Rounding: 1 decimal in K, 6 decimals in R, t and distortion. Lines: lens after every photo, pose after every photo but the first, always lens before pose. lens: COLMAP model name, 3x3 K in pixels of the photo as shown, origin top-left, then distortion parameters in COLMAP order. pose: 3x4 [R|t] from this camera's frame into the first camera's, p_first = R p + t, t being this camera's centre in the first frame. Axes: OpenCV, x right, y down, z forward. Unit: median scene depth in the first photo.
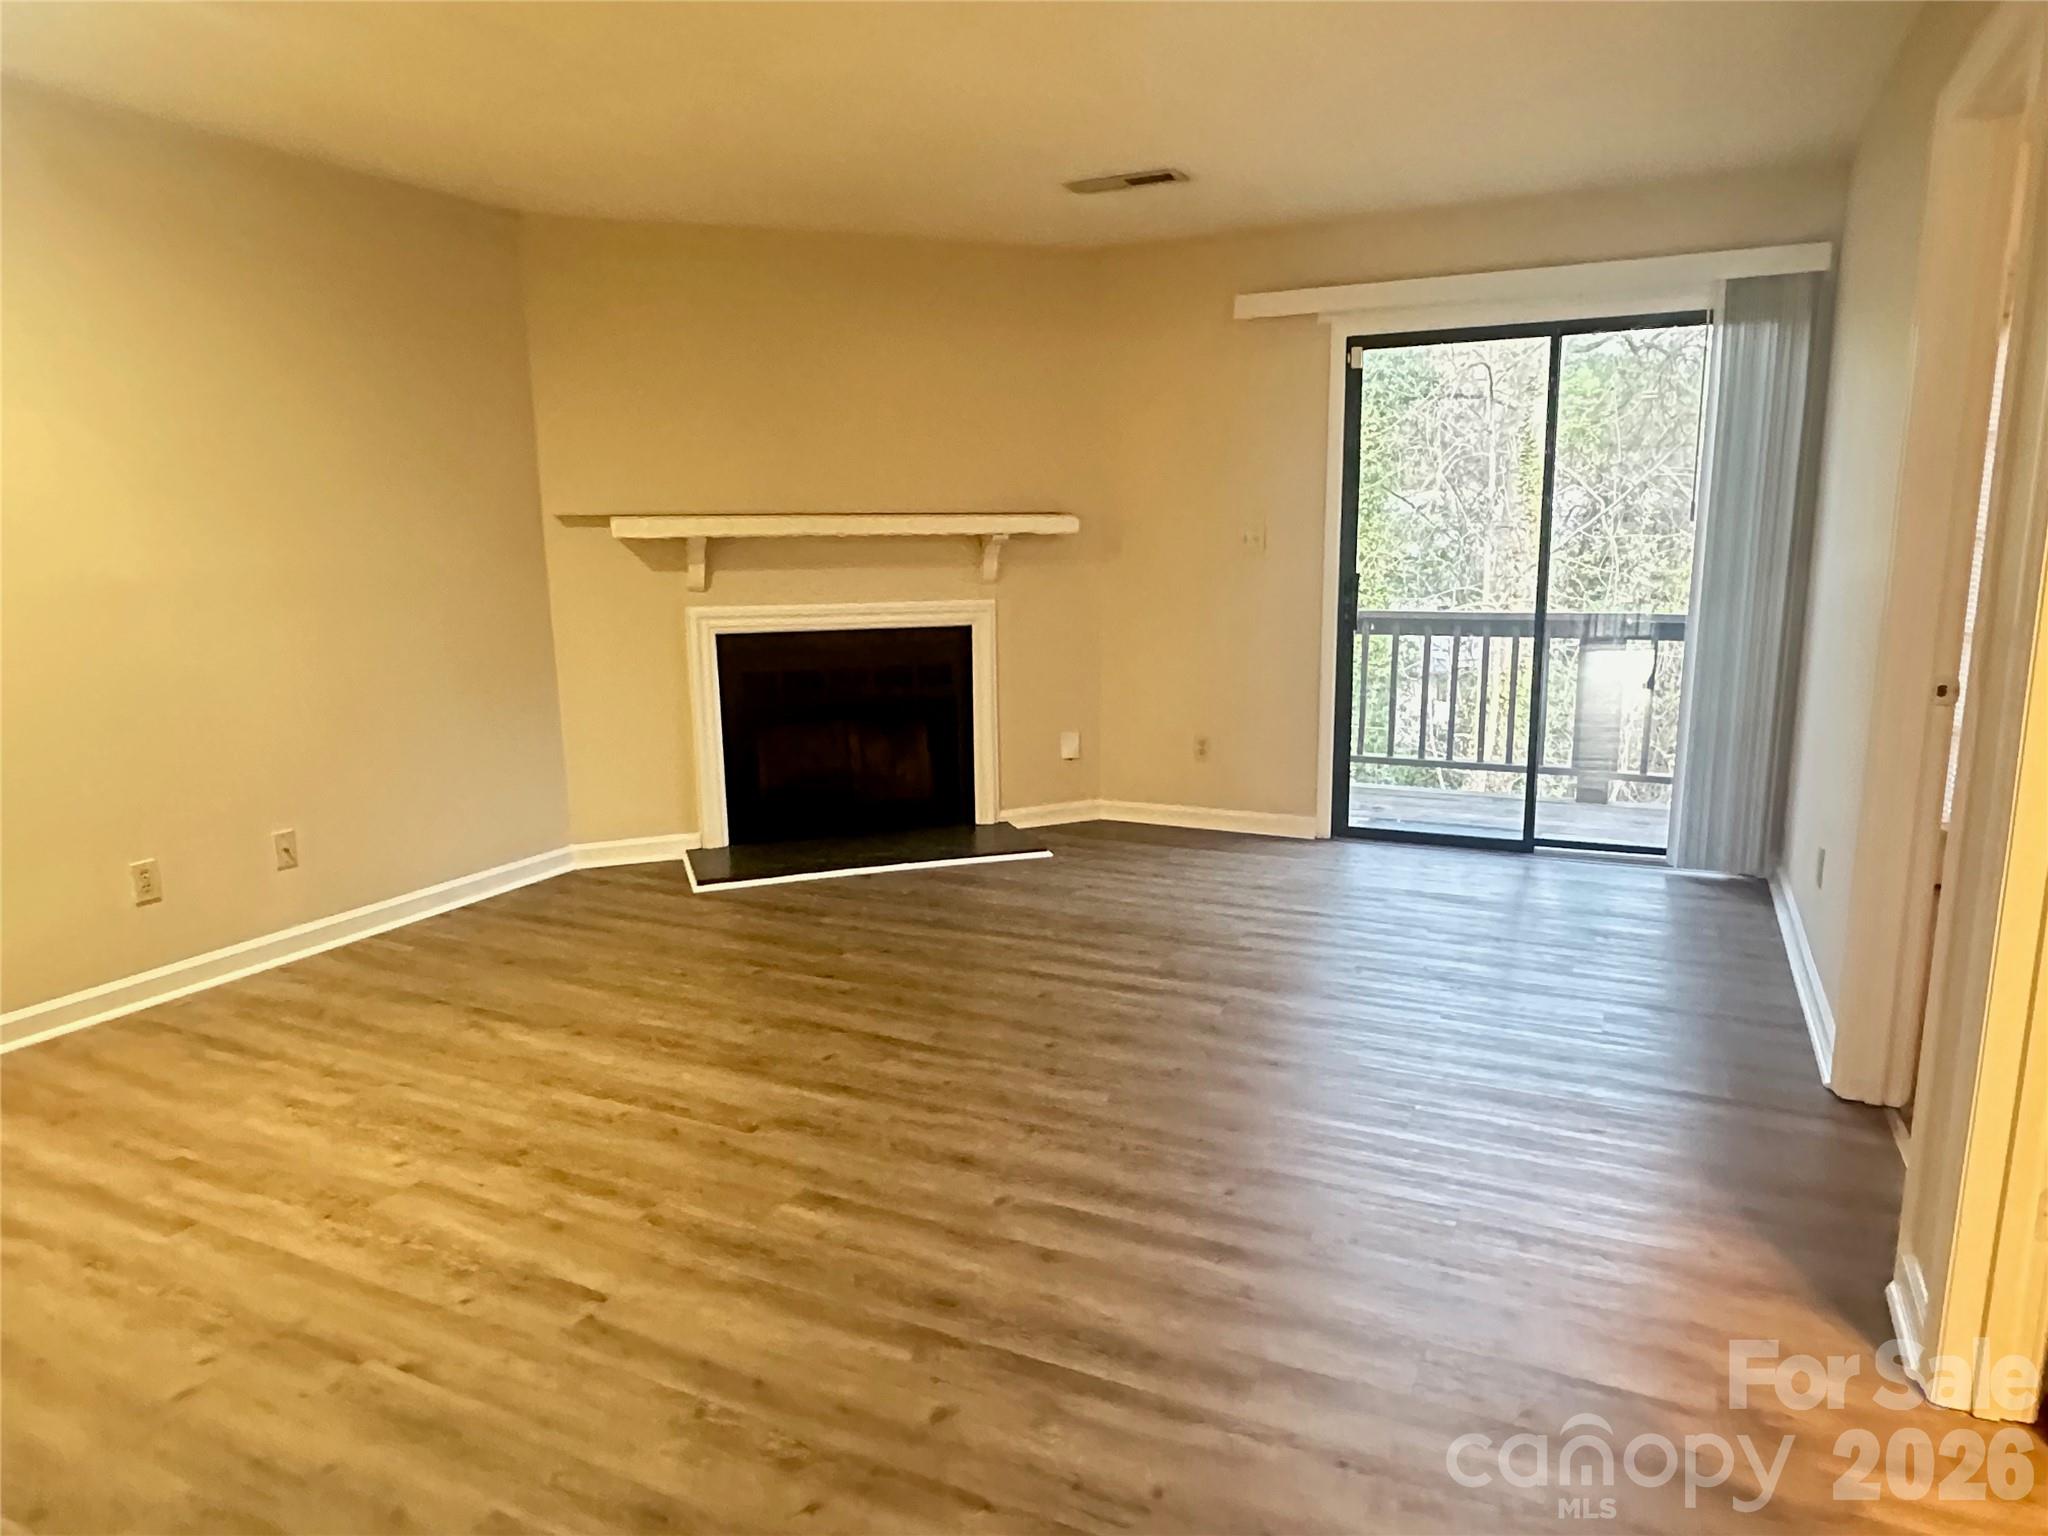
lens RADIAL K [[1276.4, 0, 1023.0], [0, 1276.4, 779.2], [0, 0, 1]] dist [-0.015438, 0.017821]
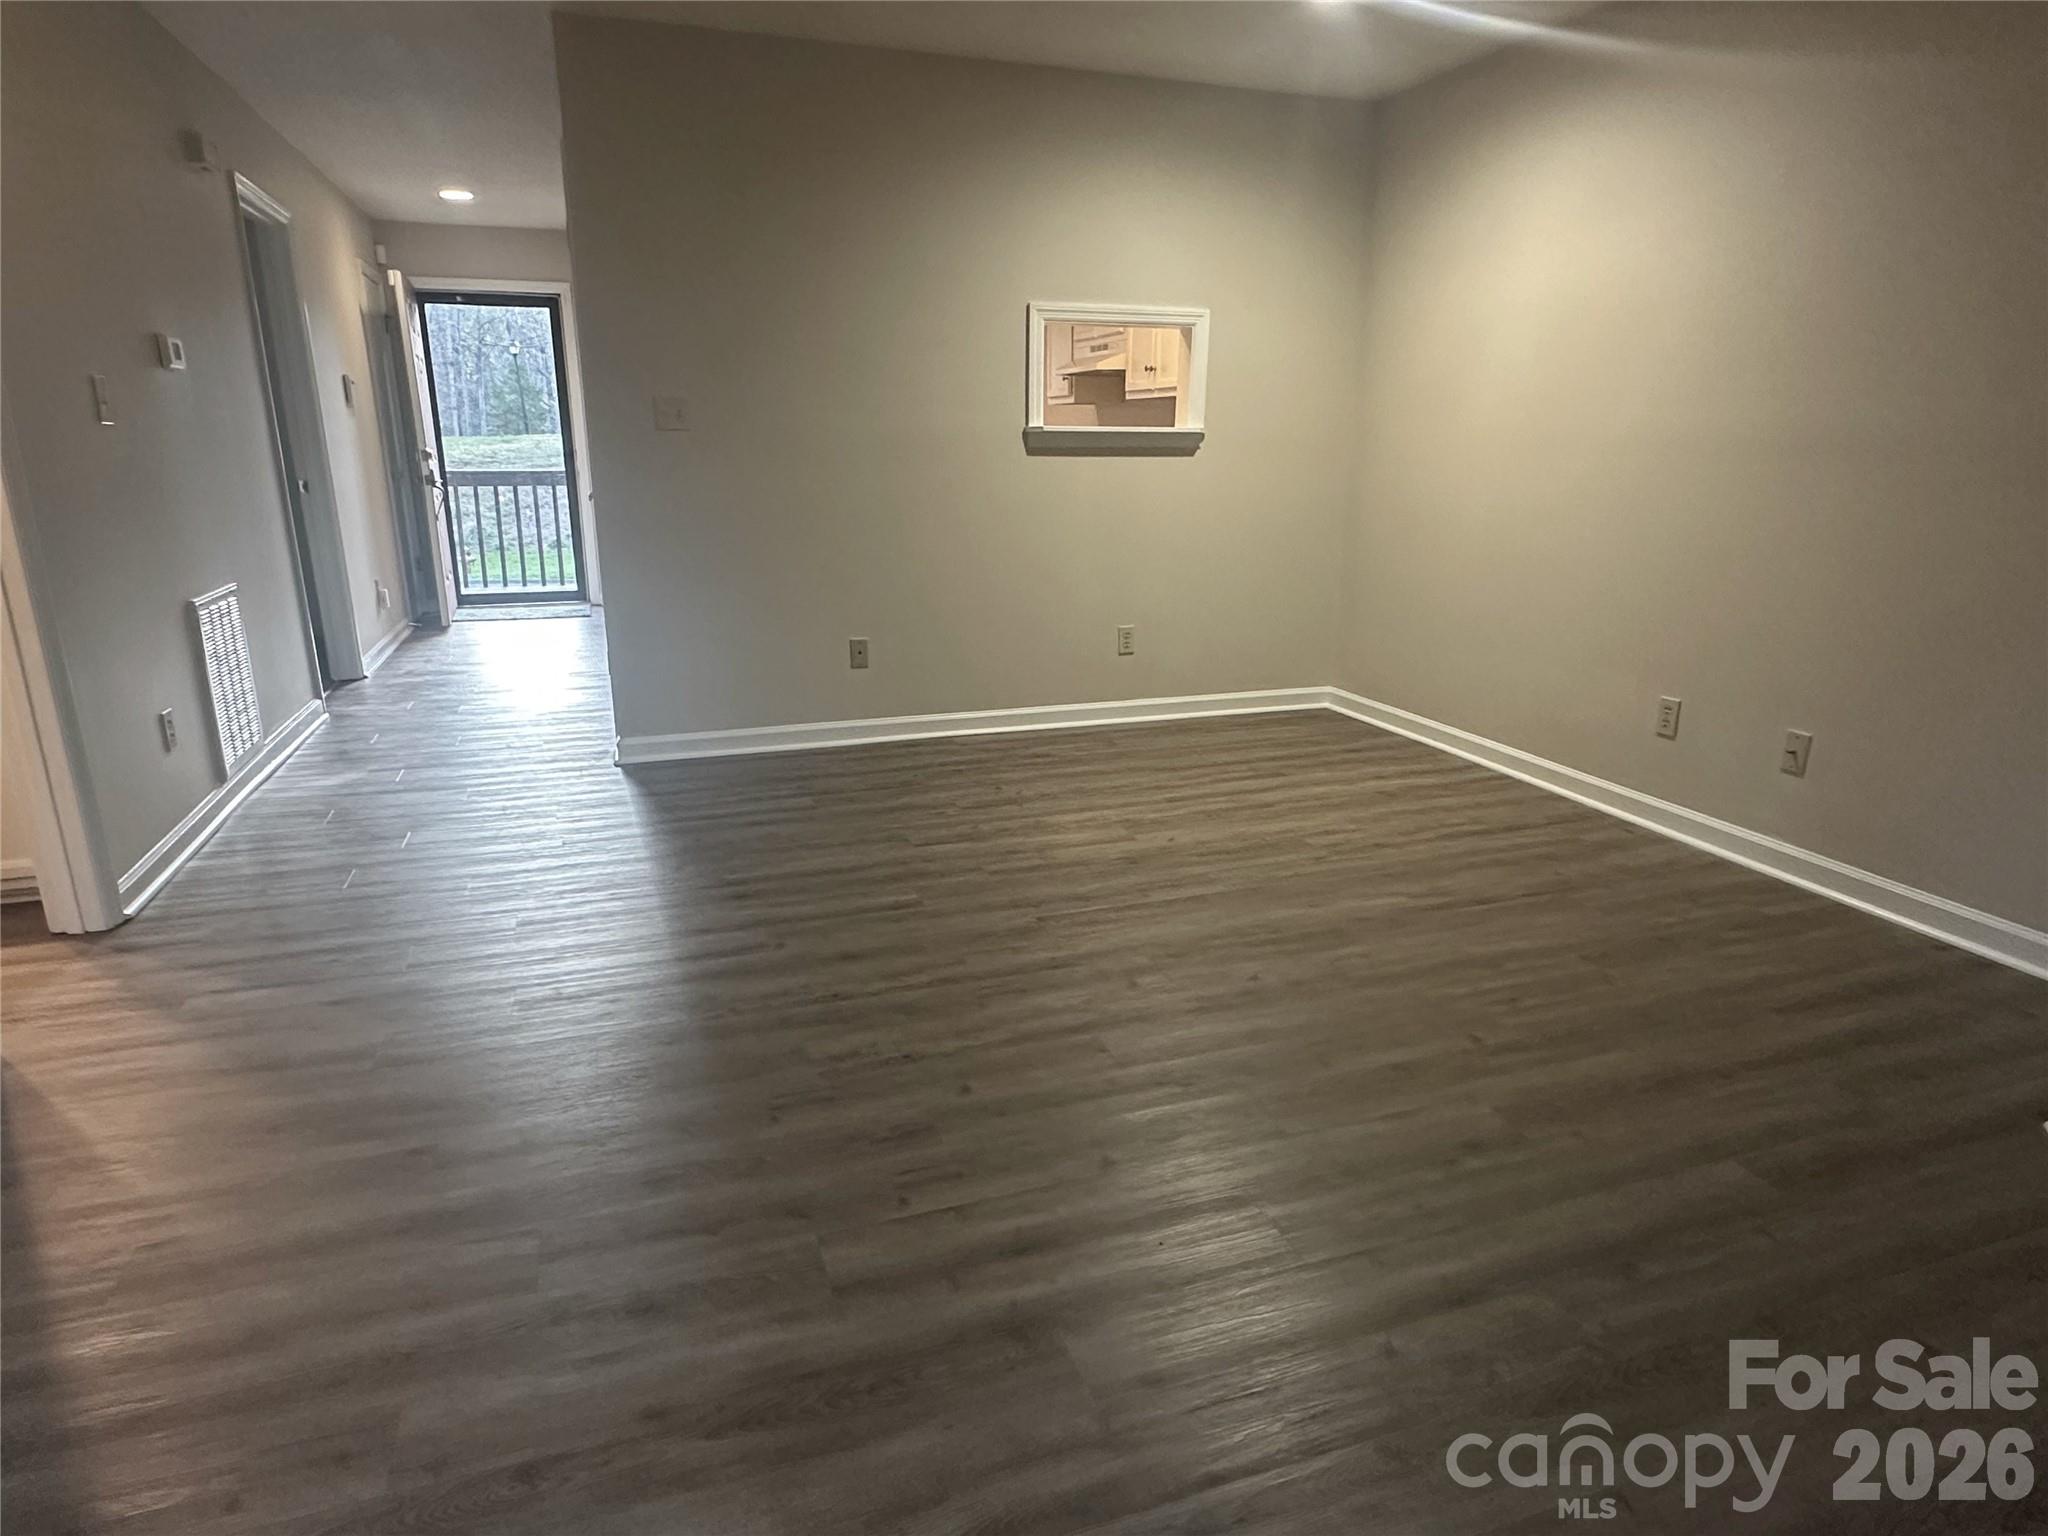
lens RADIAL K [[1170.4, 0, 1024.0], [0, 1170.4, 768.0], [0, 0, 1]] dist [-0.000266, -0.000100]
pose [[-0.706841, 0.205952, -0.676727, 0.332720], [-0.130388, 0.902351, 0.410807, -0.191293], [0.695251, 0.378612, -0.610965, 1.097693]]
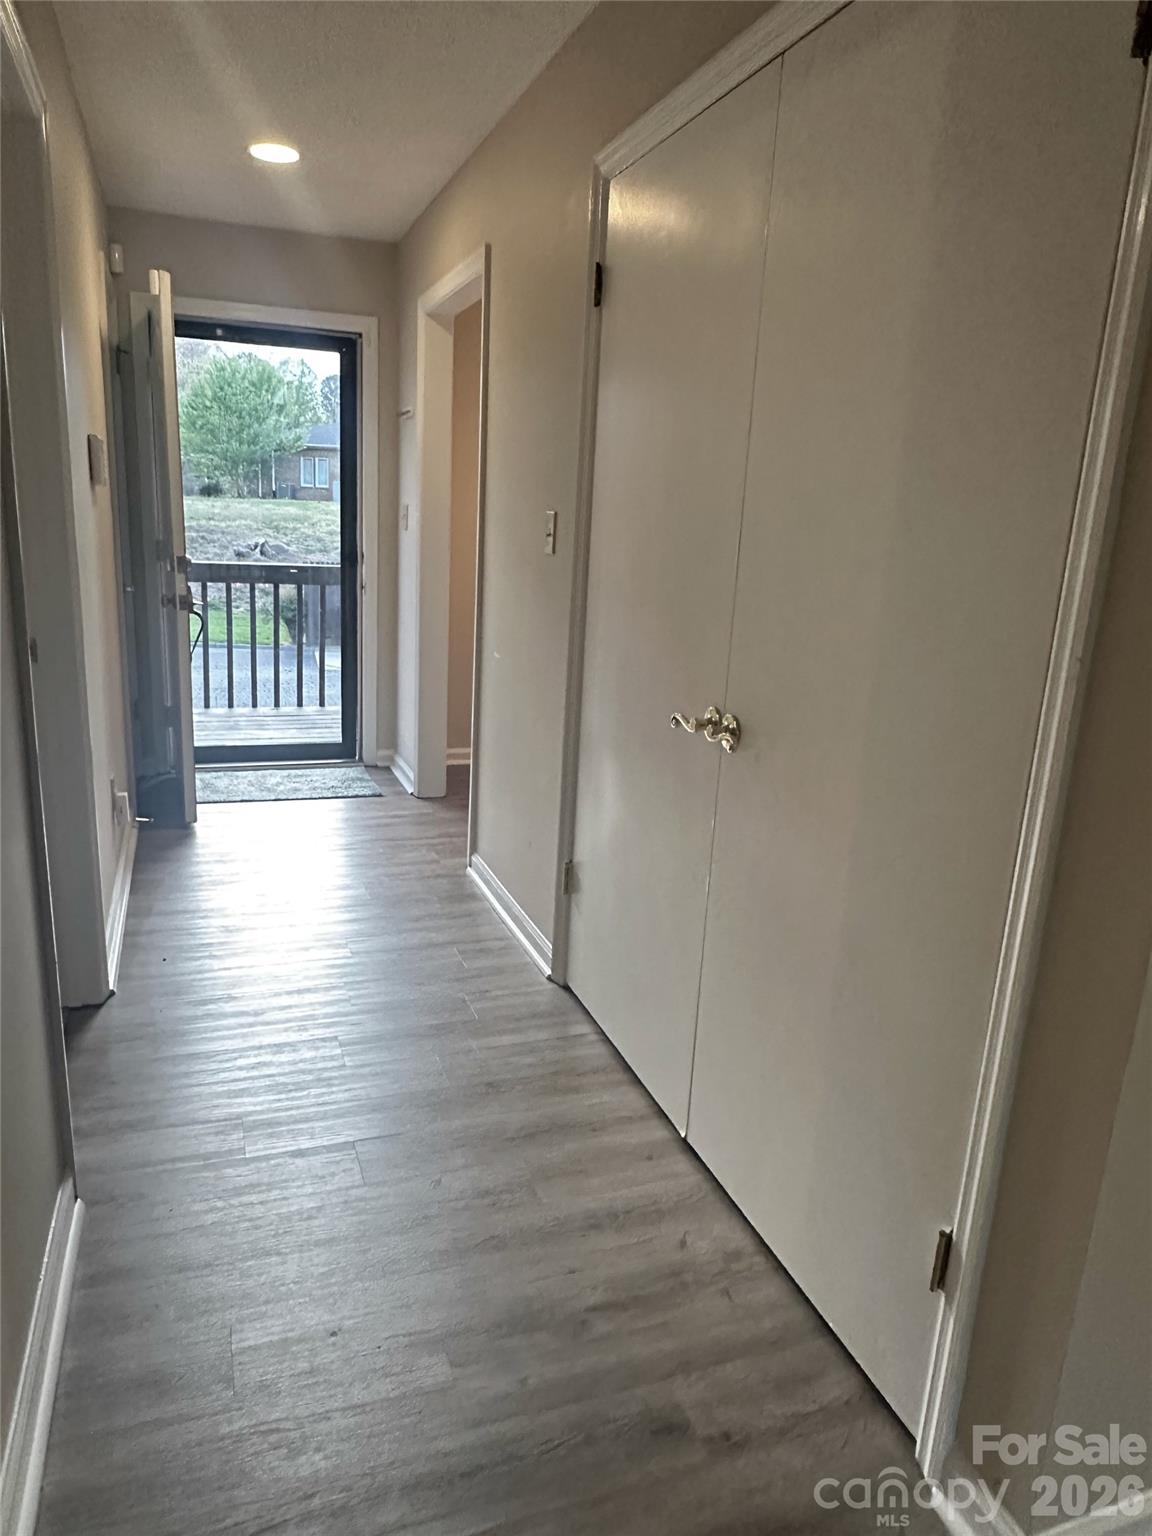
lens RADIAL K [[1028.3, 0, 568.2], [0, 1028.3, 770.1], [0, 0, 1]] dist [-0.000103, -0.000220]
pose [[-0.697012, 0.161159, -0.698715, 0.158777], [-0.172060, 0.908359, 0.381154, -0.046277], [0.696111, 0.385890, -0.605408, 0.211665]]
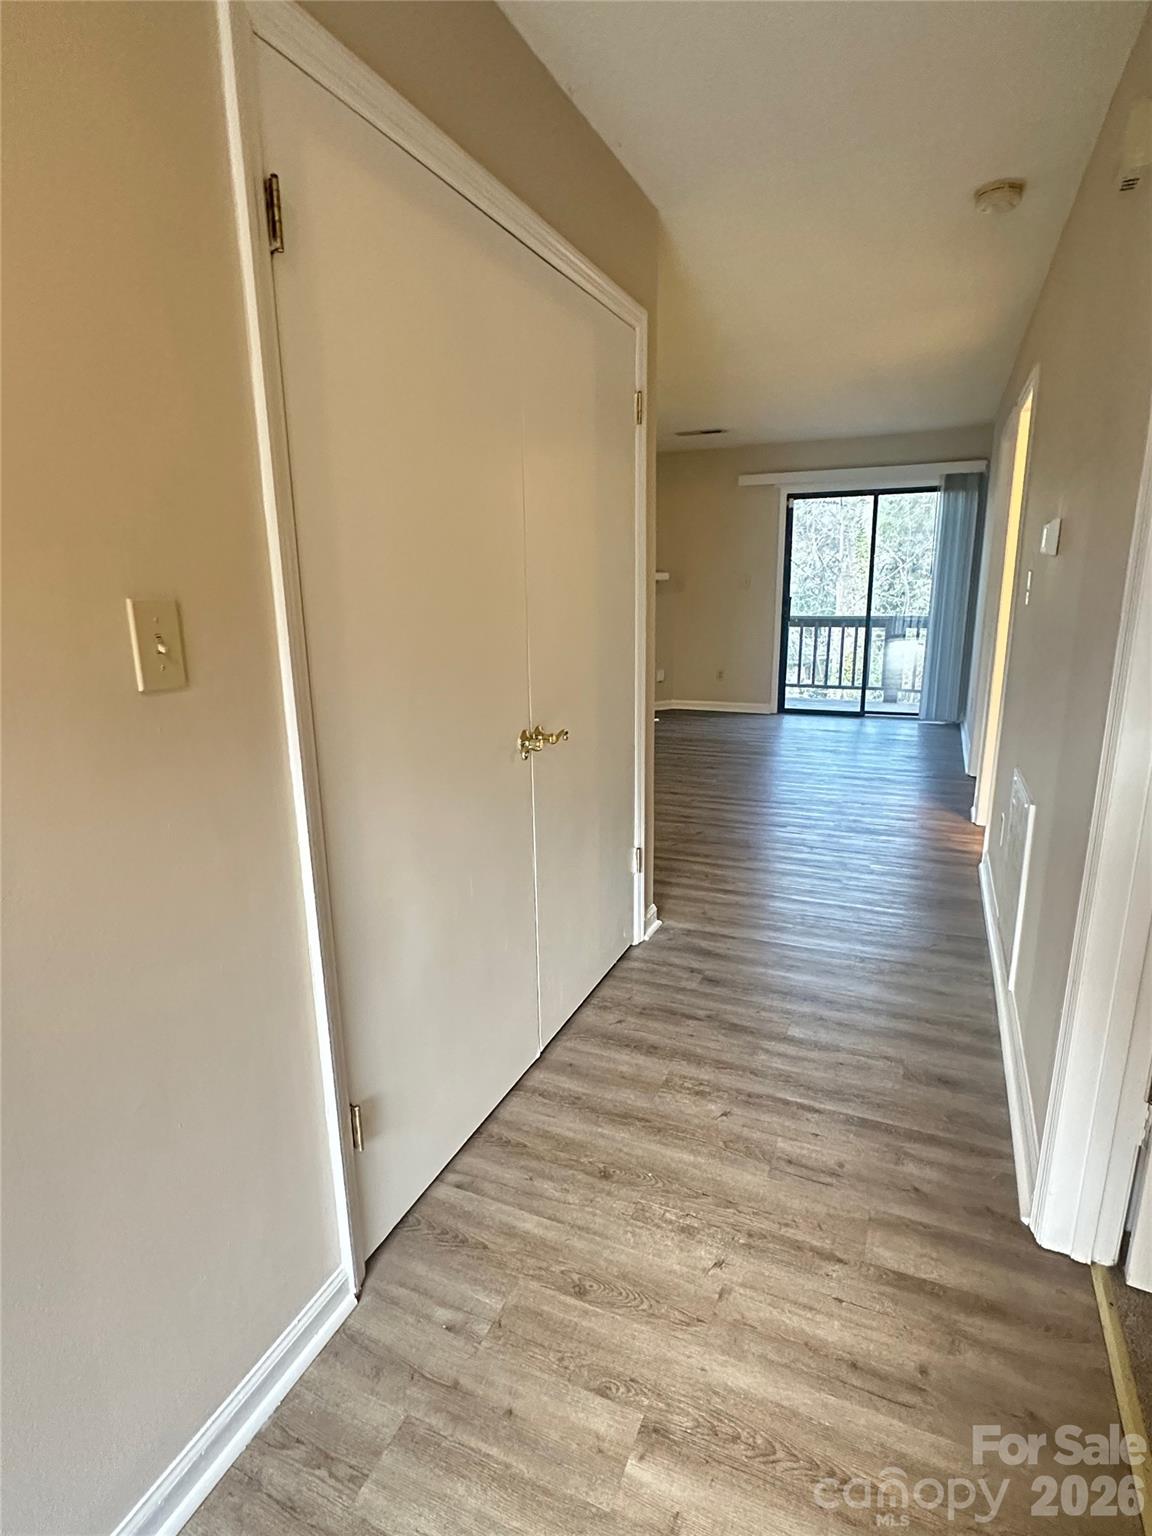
lens RADIAL K [[779.9, 0, 569.7], [0, 779.9, 767.2], [0, 0, 1]] dist [-0.002241, -0.000398]
pose [[0.999672, -0.008856, 0.024046, -0.219955], [0.007789, 0.998998, 0.044081, 0.103199], [-0.024412, -0.043879, 0.998739, -0.527133]]
